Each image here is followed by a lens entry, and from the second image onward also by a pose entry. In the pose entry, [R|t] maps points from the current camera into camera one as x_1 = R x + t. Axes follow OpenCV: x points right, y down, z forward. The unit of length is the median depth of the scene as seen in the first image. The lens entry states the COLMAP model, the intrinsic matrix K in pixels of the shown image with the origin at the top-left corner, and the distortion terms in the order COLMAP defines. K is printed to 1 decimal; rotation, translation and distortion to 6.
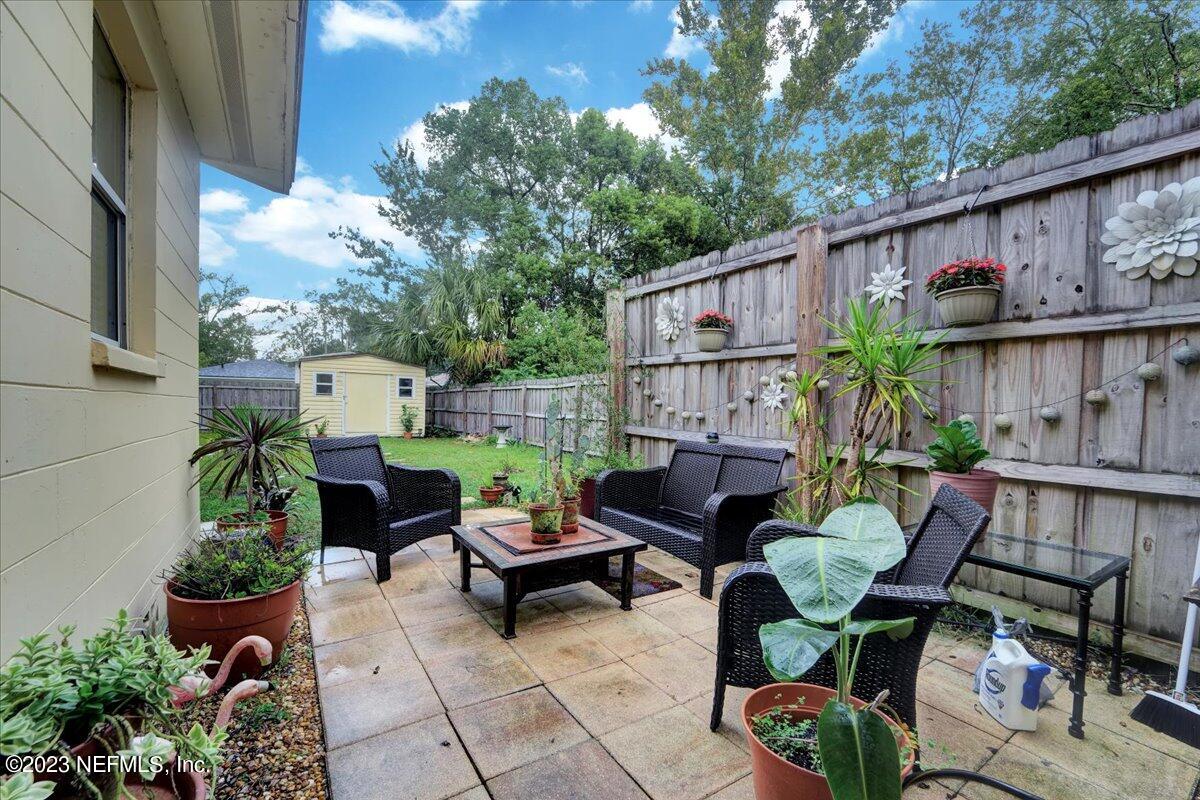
lens RADIAL K [[489.4, 0, 602.6], [0, 489.4, 413.9], [0, 0, 1]] dist [-0.000839, -0.000027]
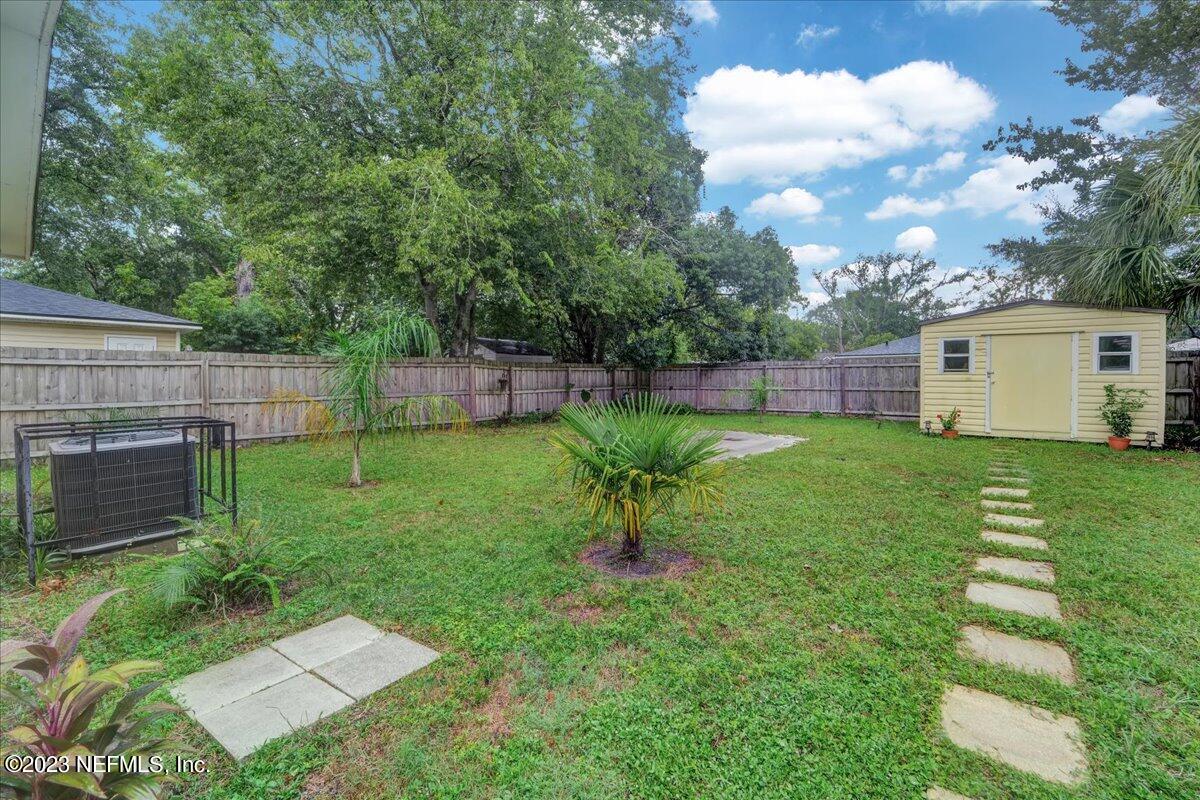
lens RADIAL K [[516.0, 0, 602.3], [0, 516.0, 373.9], [0, 0, 1]] dist [-0.000352, -0.000266]
pose [[0.339020, -0.026855, -0.940396, -0.046864], [-0.009597, 0.999442, -0.032001, -0.005733], [0.940730, 0.019874, 0.338573, 0.221080]]
